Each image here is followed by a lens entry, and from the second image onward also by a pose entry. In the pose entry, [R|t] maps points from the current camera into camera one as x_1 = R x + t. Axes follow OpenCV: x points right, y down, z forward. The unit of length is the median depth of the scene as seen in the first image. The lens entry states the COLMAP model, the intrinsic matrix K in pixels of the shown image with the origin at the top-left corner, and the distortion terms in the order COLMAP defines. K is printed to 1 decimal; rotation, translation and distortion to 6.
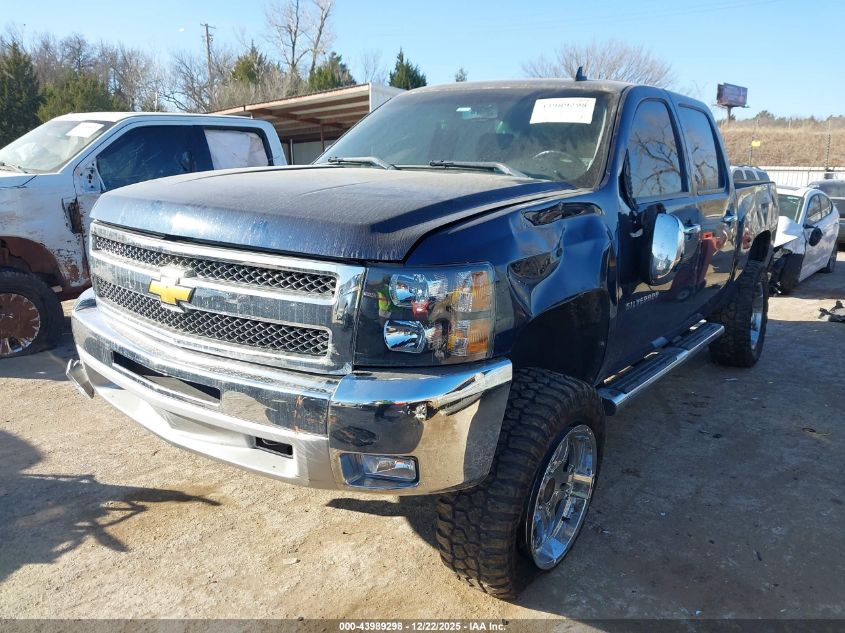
lens RADIAL K [[655.7, 0, 416.7], [0, 655.7, 320.2], [0, 0, 1]] dist [-0.004860, -0.003032]
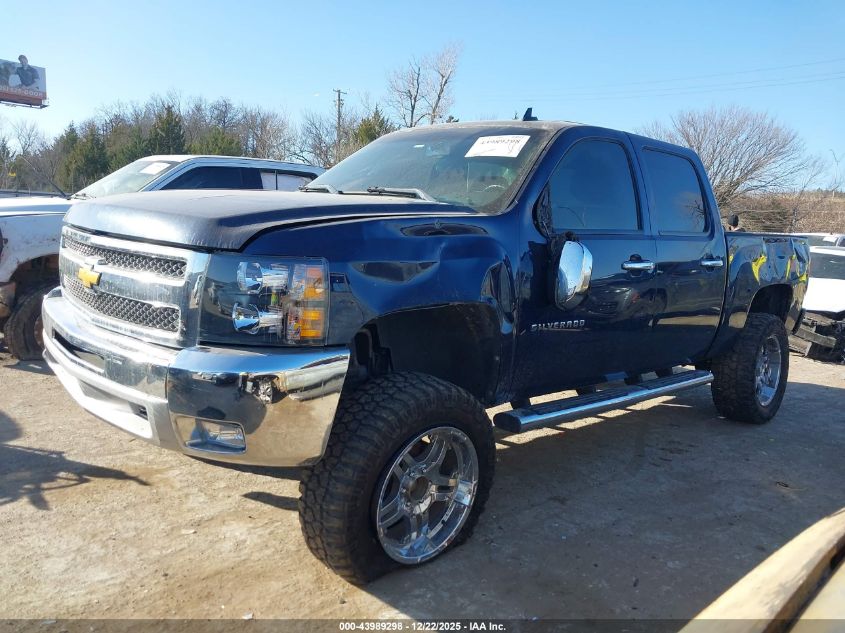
lens RADIAL K [[655.5, 0, 422.5], [0, 655.5, 316.5], [0, 0, 1]] dist [0.010109, 0.000800]
pose [[0.986958, 0.058242, -0.150073, 0.330012], [-0.071951, 0.993554, -0.087600, 0.072023], [0.144004, 0.097255, 0.984786, -0.059675]]
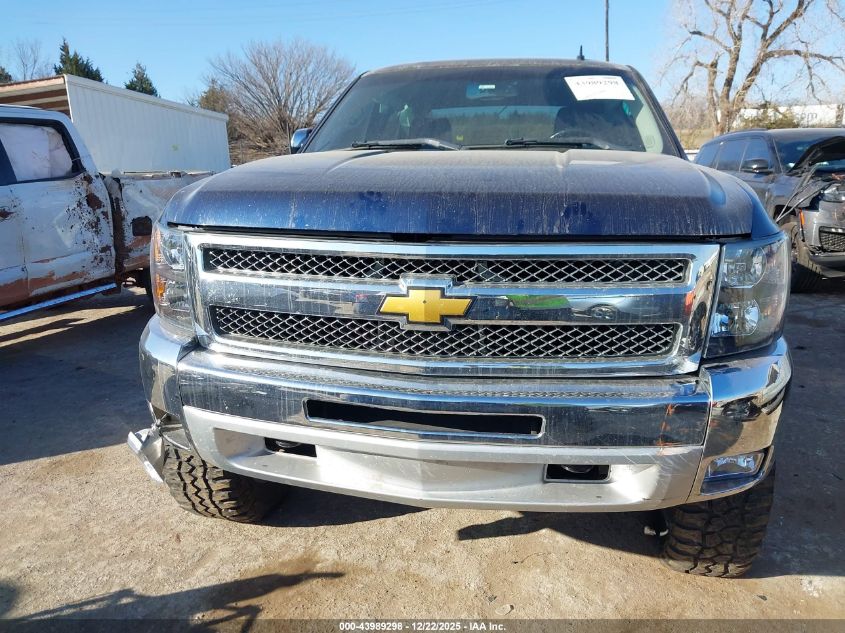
lens RADIAL K [[655.7, 0, 416.7], [0, 655.7, 320.2], [0, 0, 1]] dist [-0.004860, -0.003032]
pose [[0.901712, -0.133989, 0.411050, -0.573446], [0.132842, 0.990636, 0.031501, -0.044672], [-0.411422, 0.026200, 0.911068, 0.255080]]
